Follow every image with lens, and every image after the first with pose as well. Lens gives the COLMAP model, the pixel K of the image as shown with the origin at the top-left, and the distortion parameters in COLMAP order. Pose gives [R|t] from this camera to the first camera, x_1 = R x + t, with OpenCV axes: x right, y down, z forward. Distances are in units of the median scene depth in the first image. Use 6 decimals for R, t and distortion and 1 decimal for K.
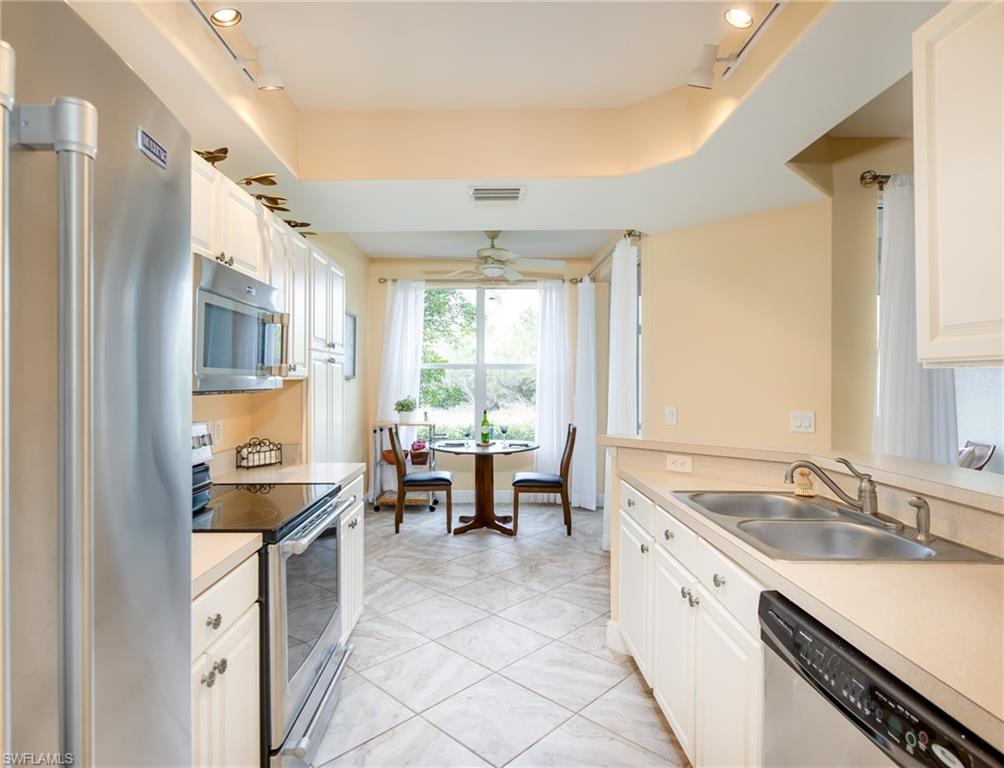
lens RADIAL K [[515.6, 0, 502.0], [0, 515.6, 384.0], [0, 0, 1]] dist [-0.000266, -0.000012]
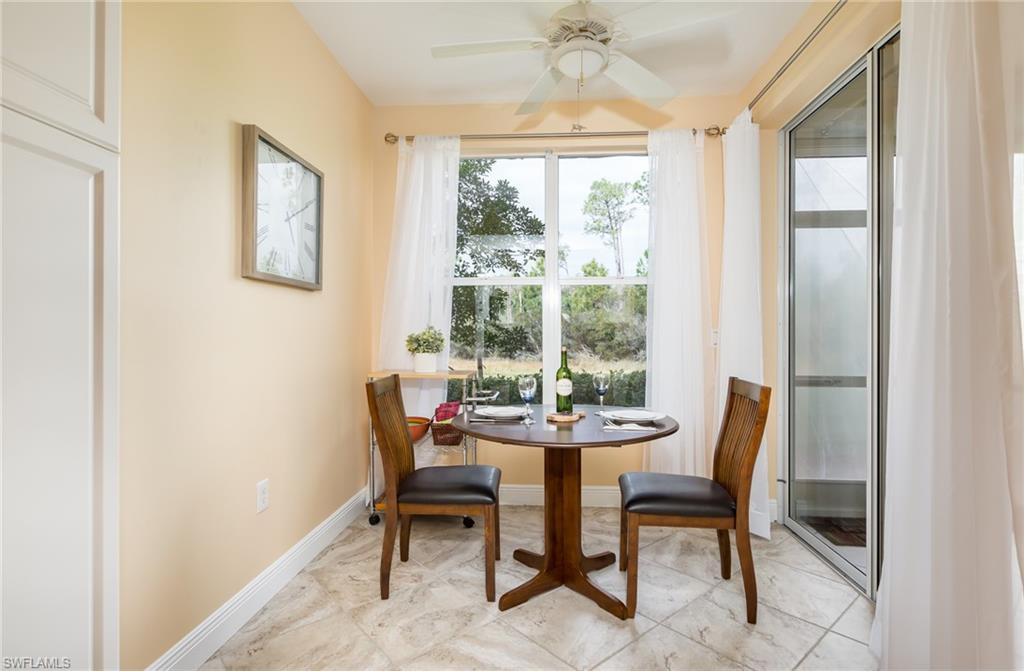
lens RADIAL K [[487.8, 0, 512.0], [0, 487.8, 335.5], [0, 0, 1]] dist [0.000763, 0.000047]
pose [[0.993953, 0.001045, -0.109800, -0.029495], [-0.000988, 0.999999, 0.000570, 0.035324], [0.109800, -0.000458, 0.993954, 0.497409]]
